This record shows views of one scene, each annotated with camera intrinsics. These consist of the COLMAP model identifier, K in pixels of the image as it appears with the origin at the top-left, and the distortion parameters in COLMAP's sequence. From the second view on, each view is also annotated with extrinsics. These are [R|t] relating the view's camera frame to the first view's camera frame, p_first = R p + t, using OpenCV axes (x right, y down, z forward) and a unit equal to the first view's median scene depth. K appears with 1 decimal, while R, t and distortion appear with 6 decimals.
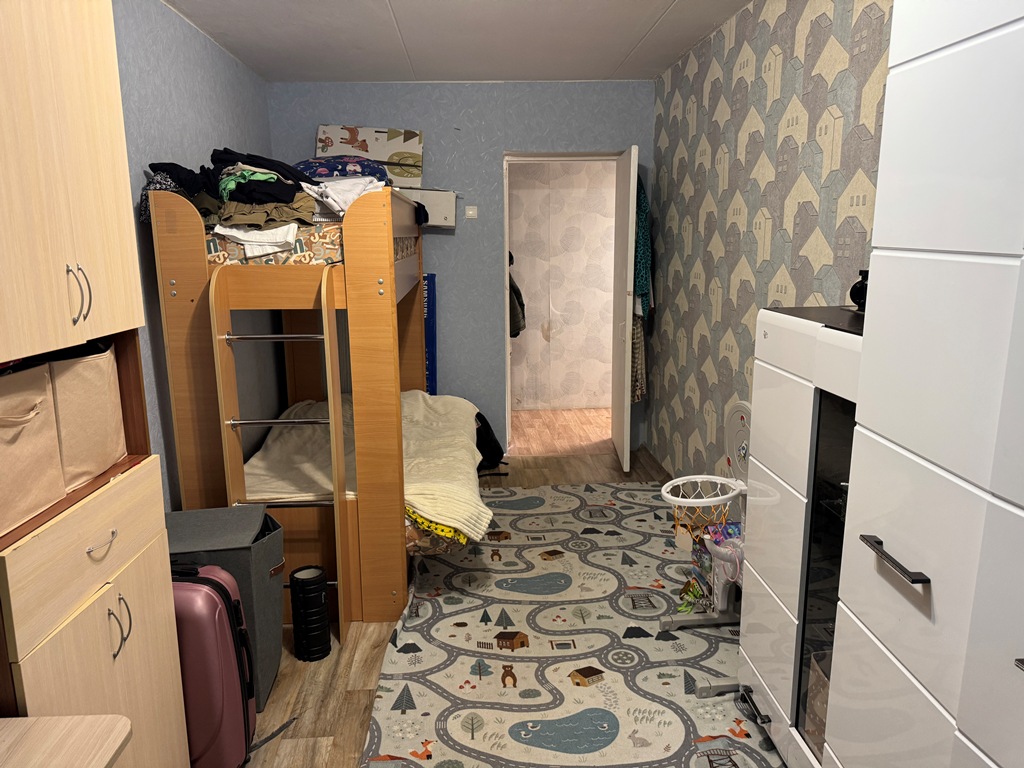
lens RADIAL K [[716.5, 0, 513.2], [0, 716.5, 384.9], [0, 0, 1]] dist [0.069187, -0.087816]
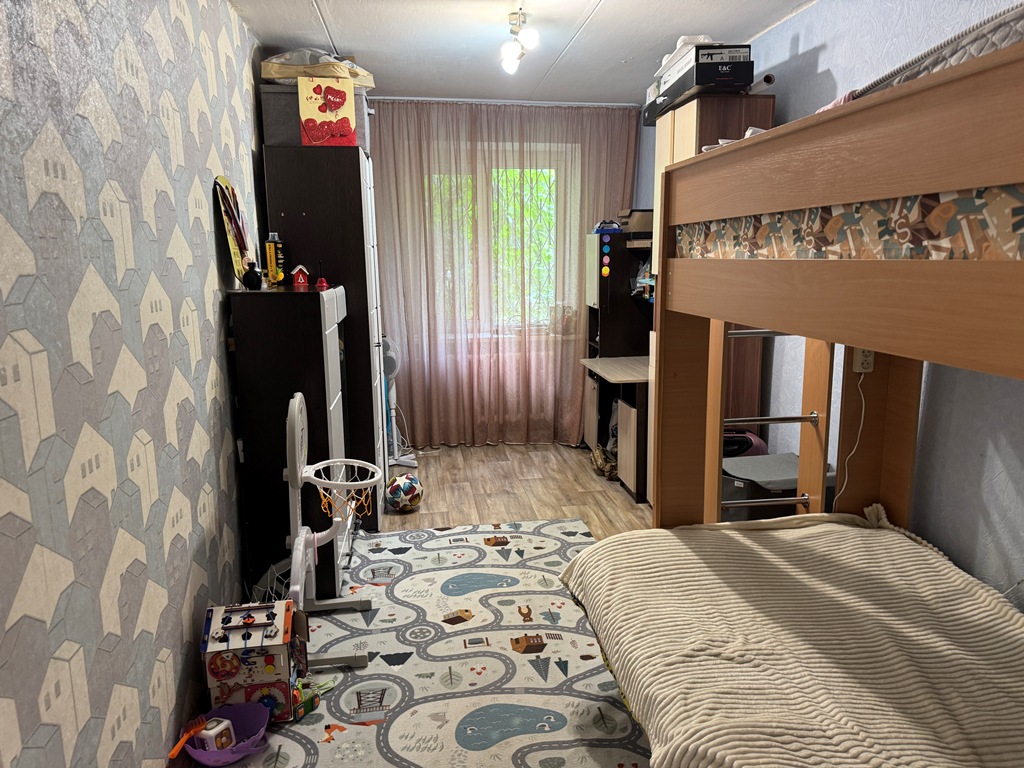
lens RADIAL K [[716.5, 0, 510.0], [0, 716.5, 381.4], [0, 0, 1]] dist [0.069187, -0.087816]
pose [[-0.997322, 0.036087, -0.063613, 0.072723], [0.009519, 0.926437, 0.376329, -0.344853], [0.072514, 0.374716, -0.924300, 1.780001]]
